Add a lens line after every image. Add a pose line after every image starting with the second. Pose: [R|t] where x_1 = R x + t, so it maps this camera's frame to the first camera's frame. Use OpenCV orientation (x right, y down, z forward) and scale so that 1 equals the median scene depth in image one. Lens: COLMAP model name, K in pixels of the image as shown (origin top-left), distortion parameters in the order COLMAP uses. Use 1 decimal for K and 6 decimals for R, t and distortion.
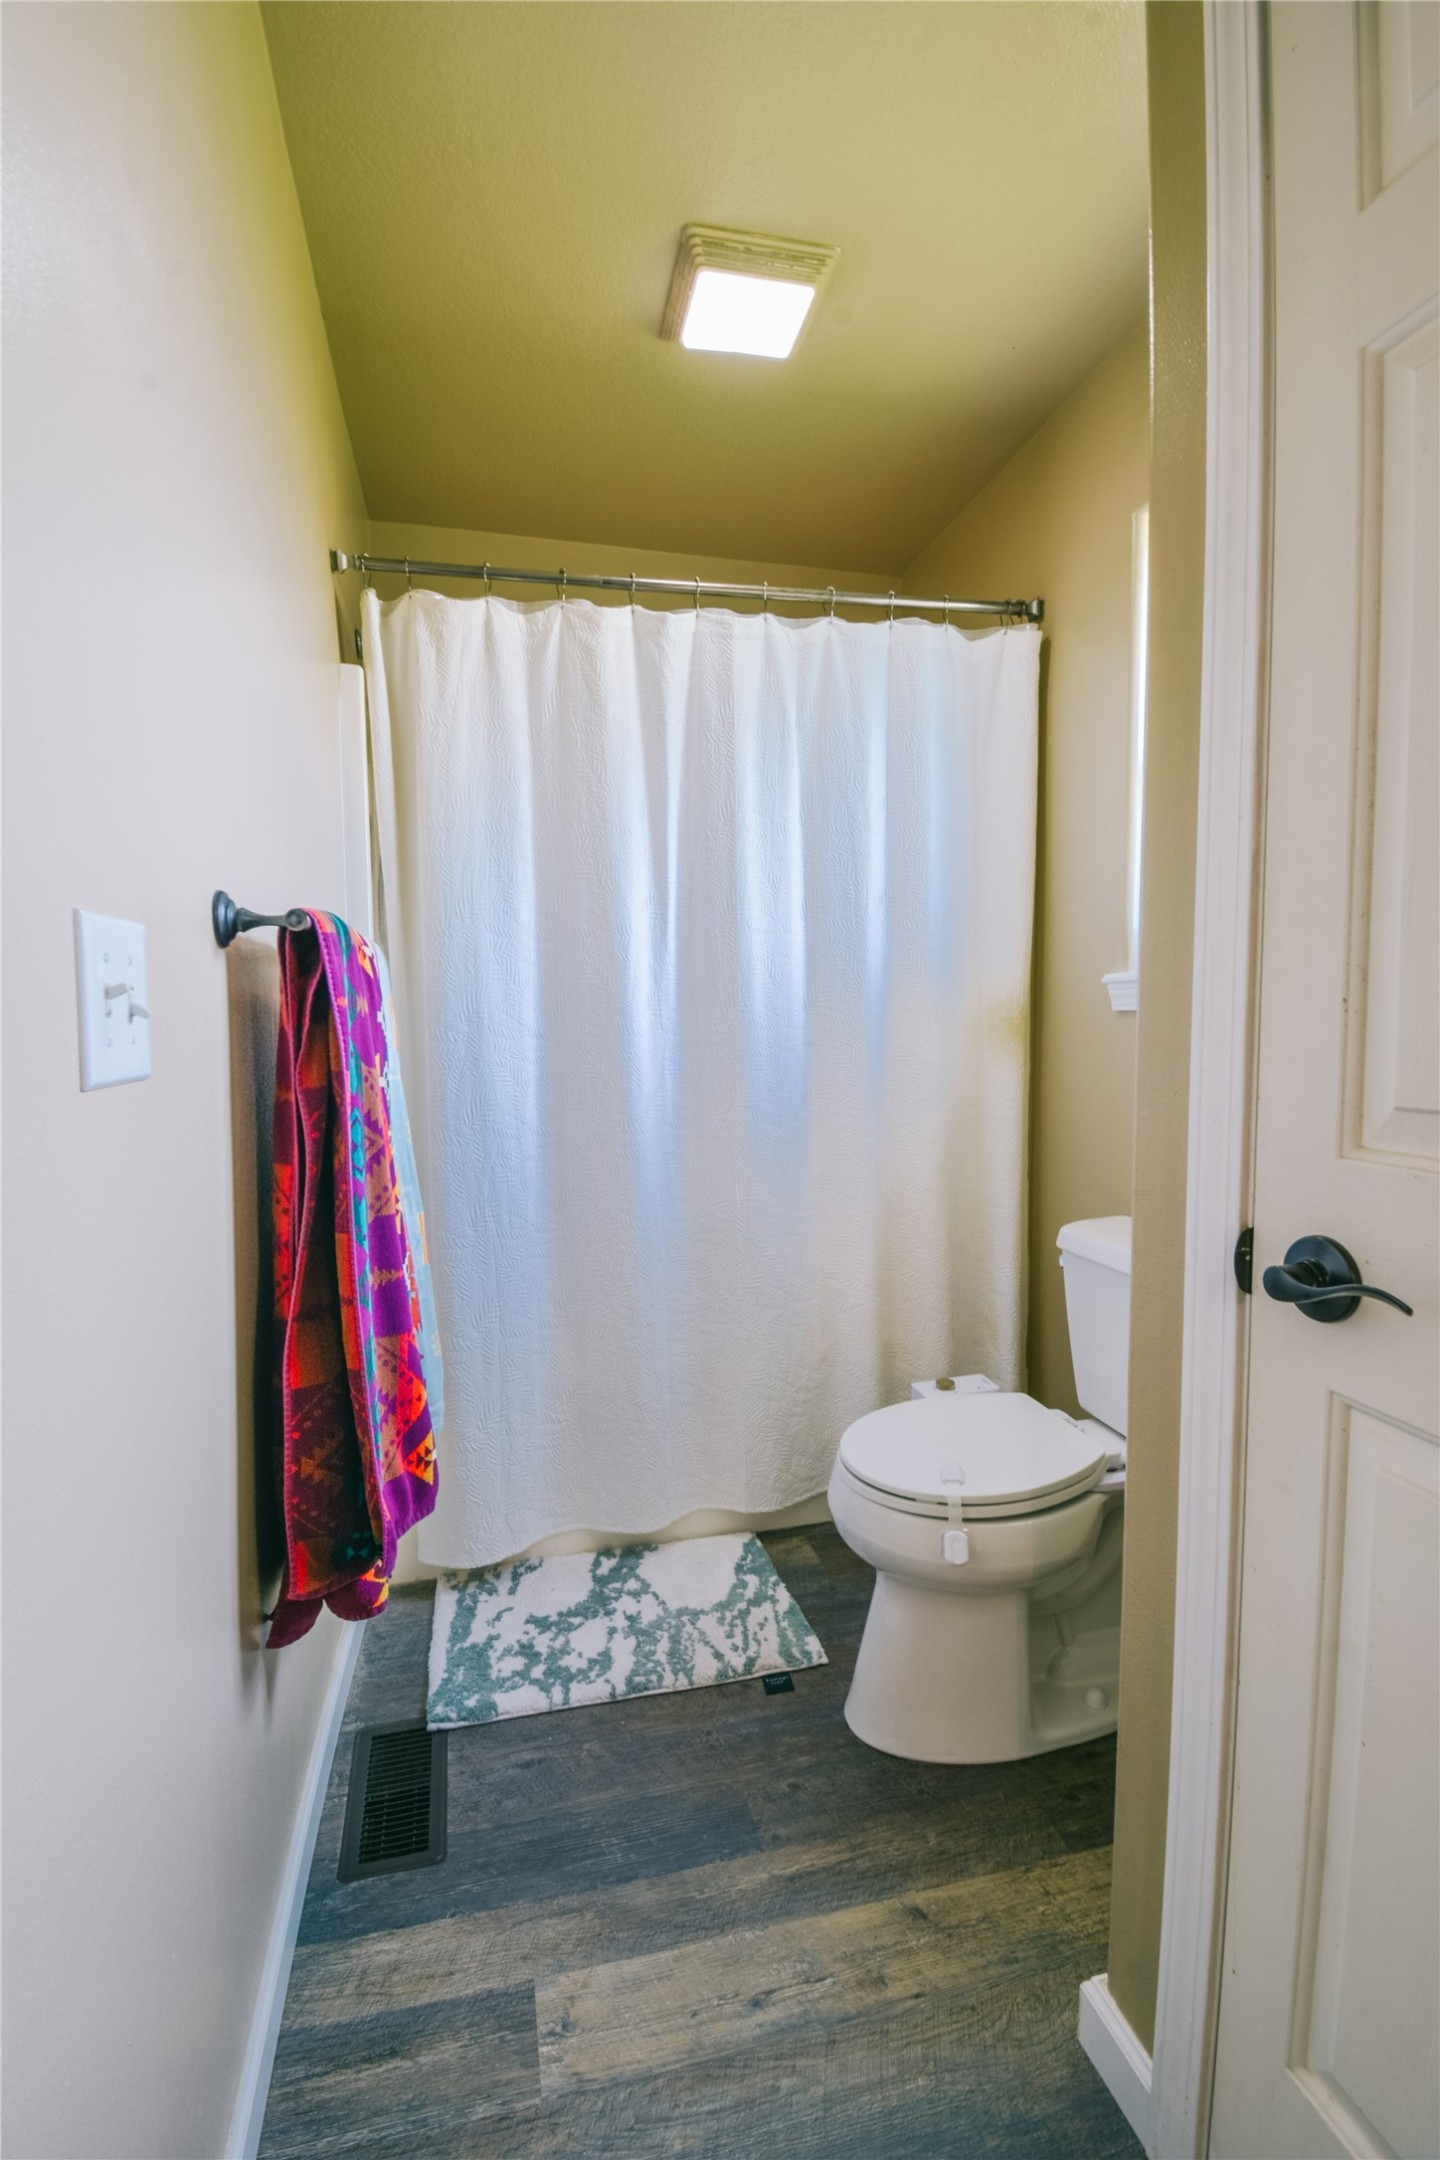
lens RADIAL K [[960.4, 0, 724.4], [0, 960.4, 1080.4], [0, 0, 1]] dist [0.008094, -0.019238]
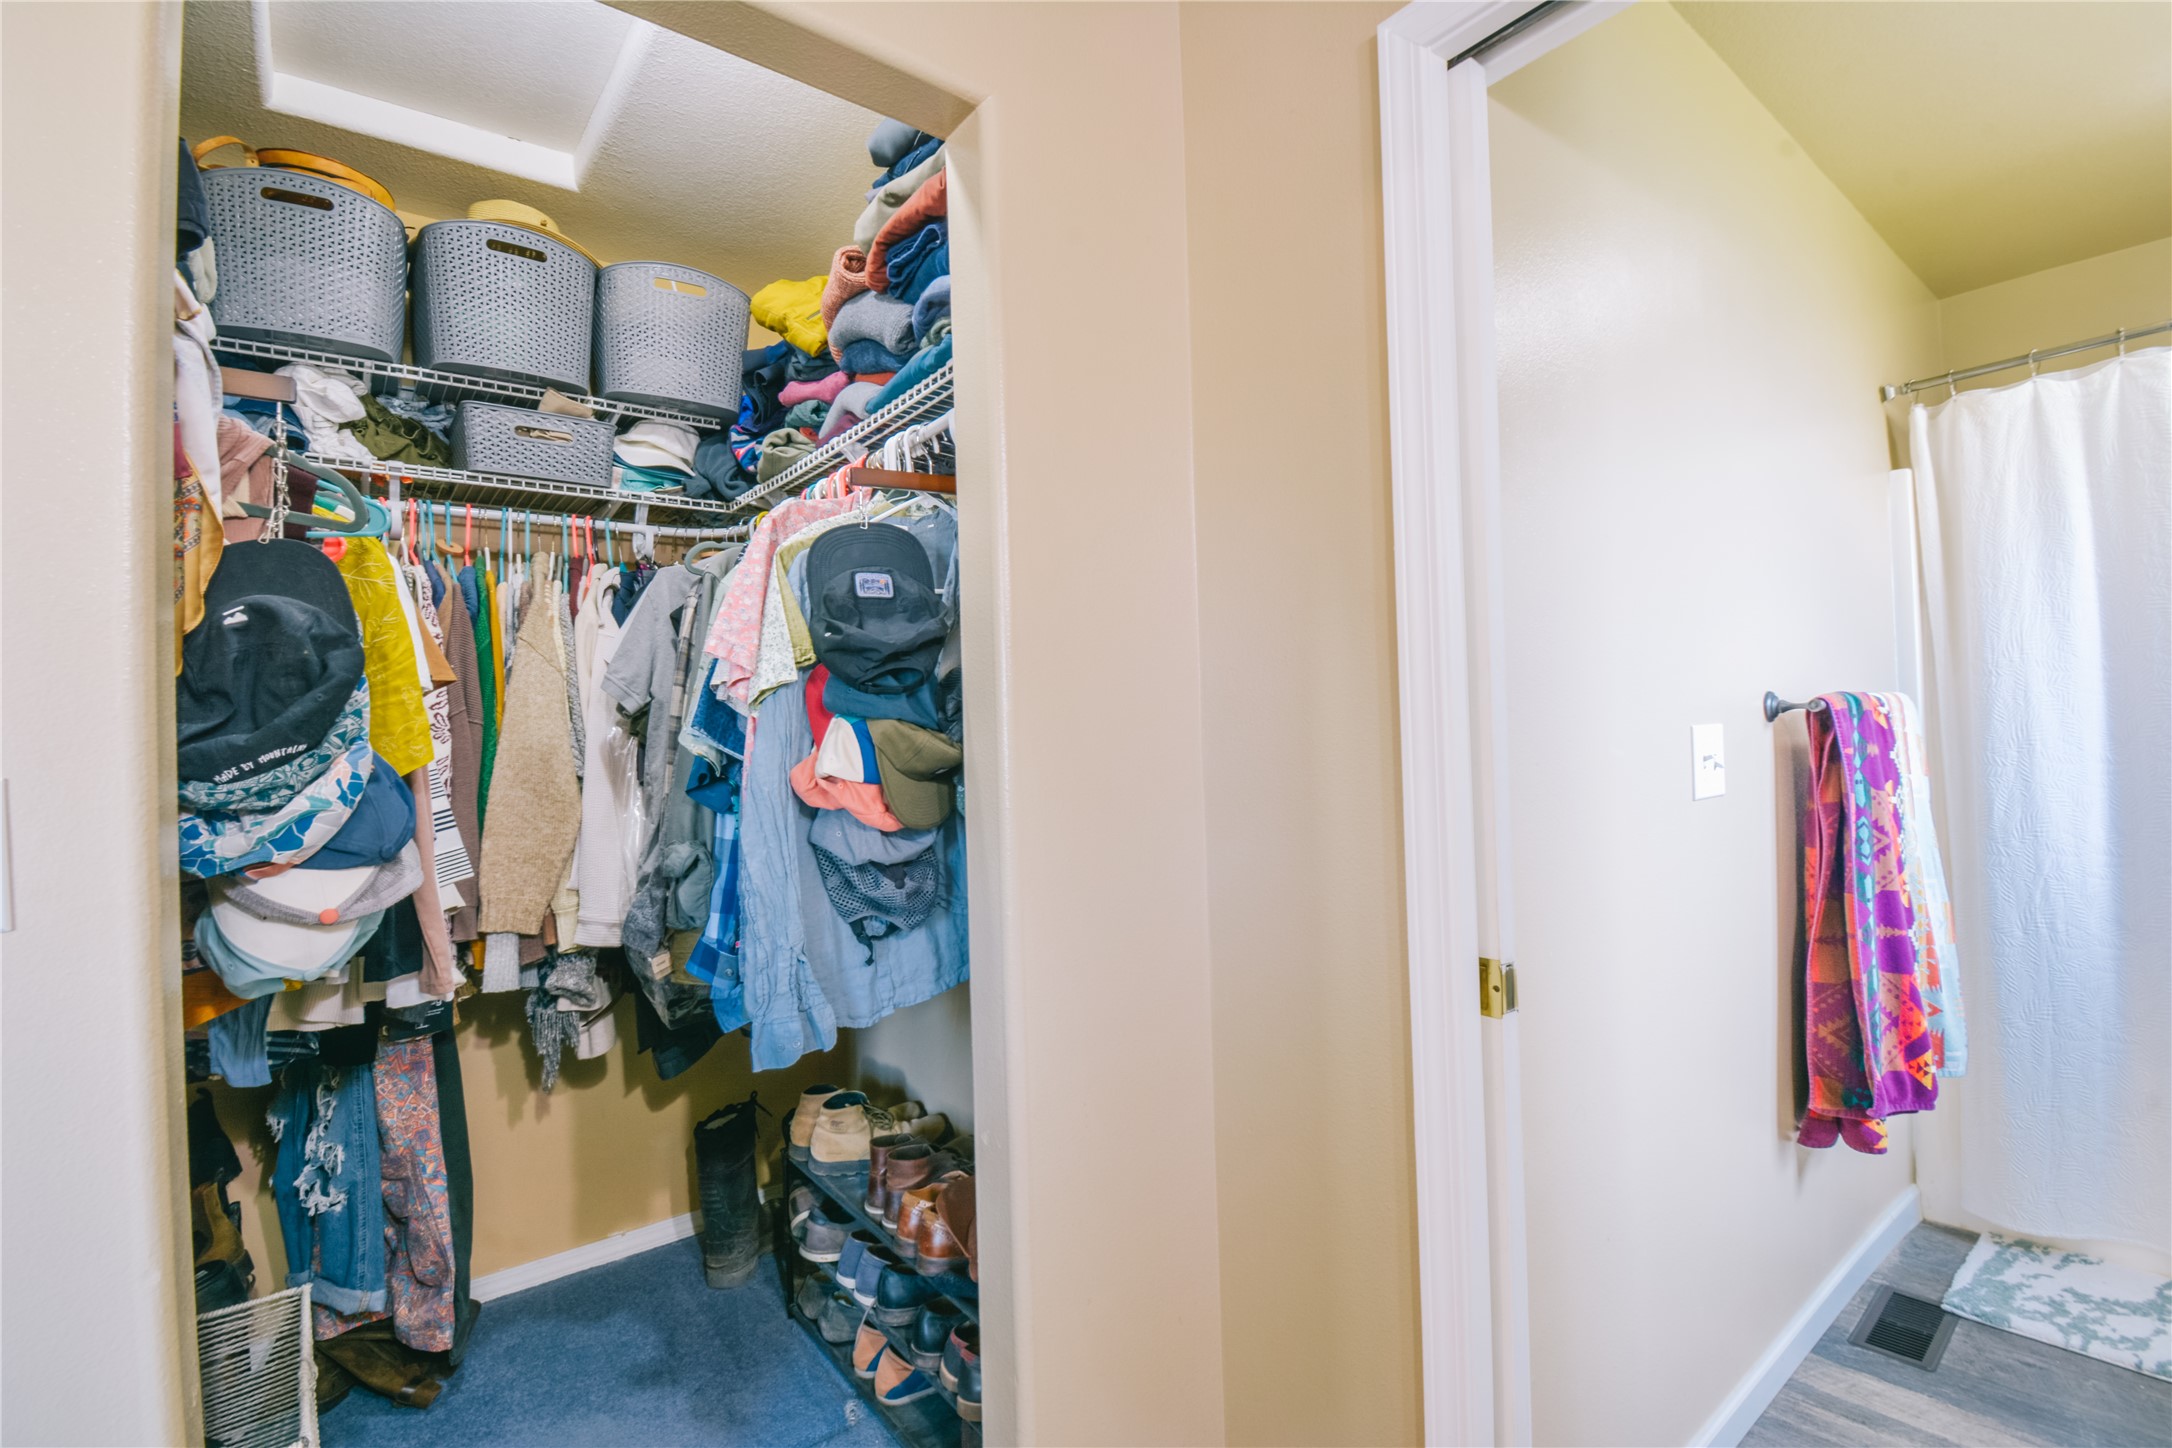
lens RADIAL K [[985.8, 0, 1077.3], [0, 985.8, 718.8], [0, 0, 1]] dist [-0.023415, -0.004692]
pose [[0.403501, -0.021273, -0.914732, 0.364962], [-0.032107, 0.998785, -0.037390, -0.020214], [0.914416, 0.044456, 0.402327, -0.543130]]
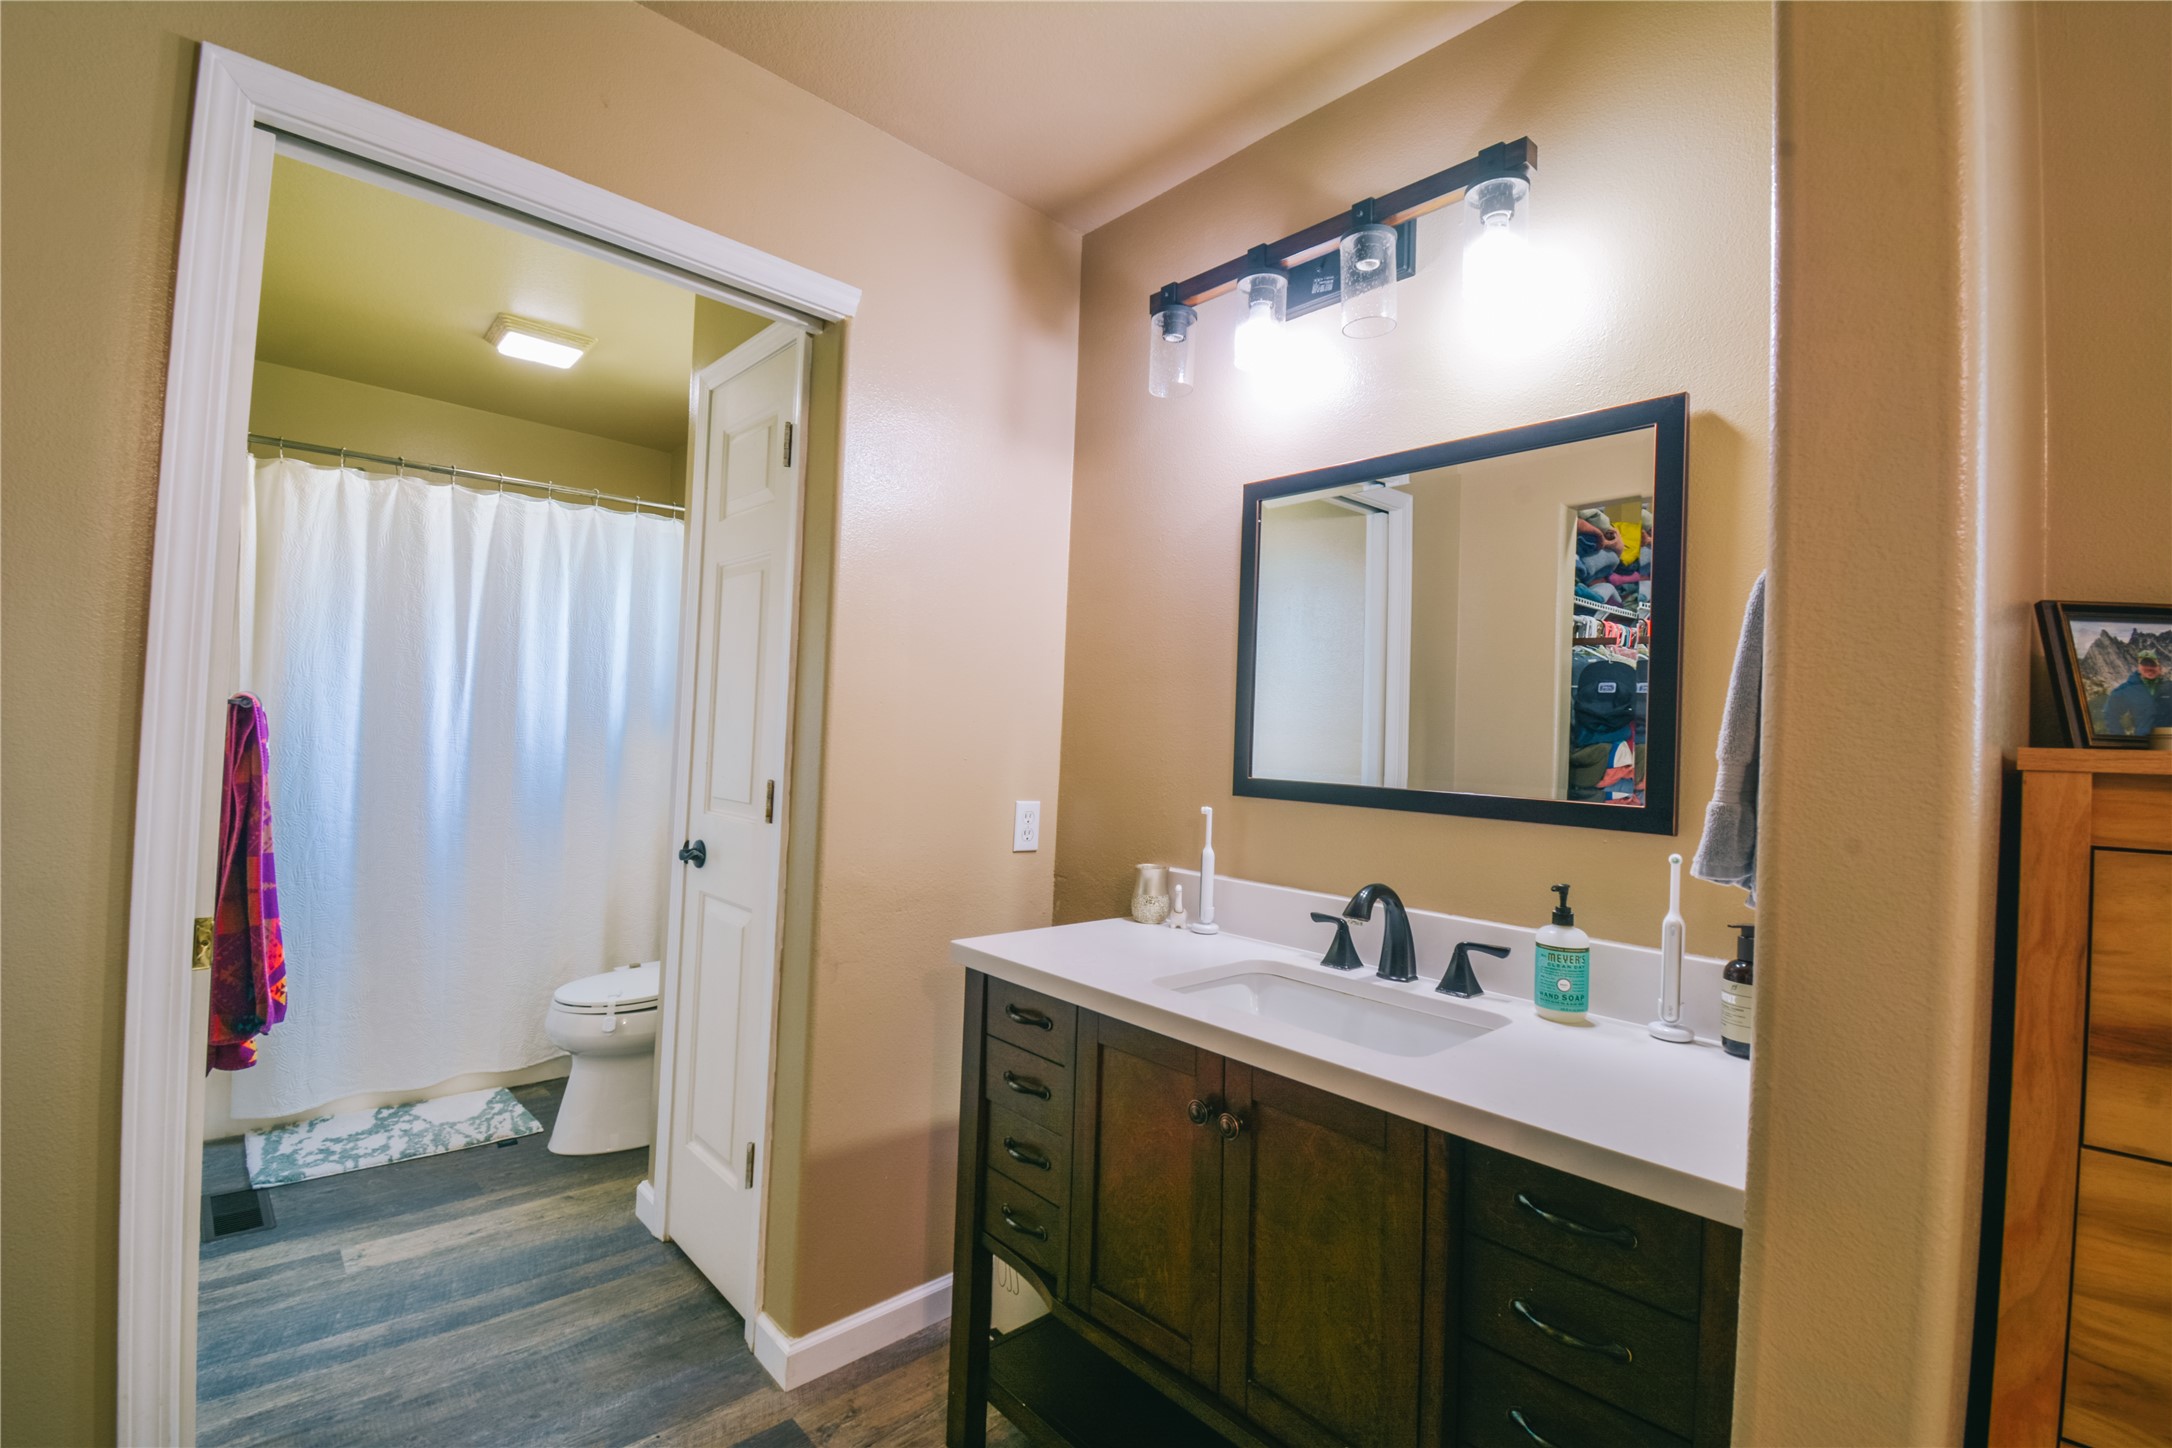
lens RADIAL K [[965.7, 0, 1089.1], [0, 965.7, 717.7], [0, 0, 1]] dist [0.008094, -0.019238]
pose [[0.875011, 0.056129, 0.480839, 0.091217], [-0.015795, 0.996037, -0.087527, 0.012492], [-0.483846, 0.068993, 0.872429, -1.008649]]
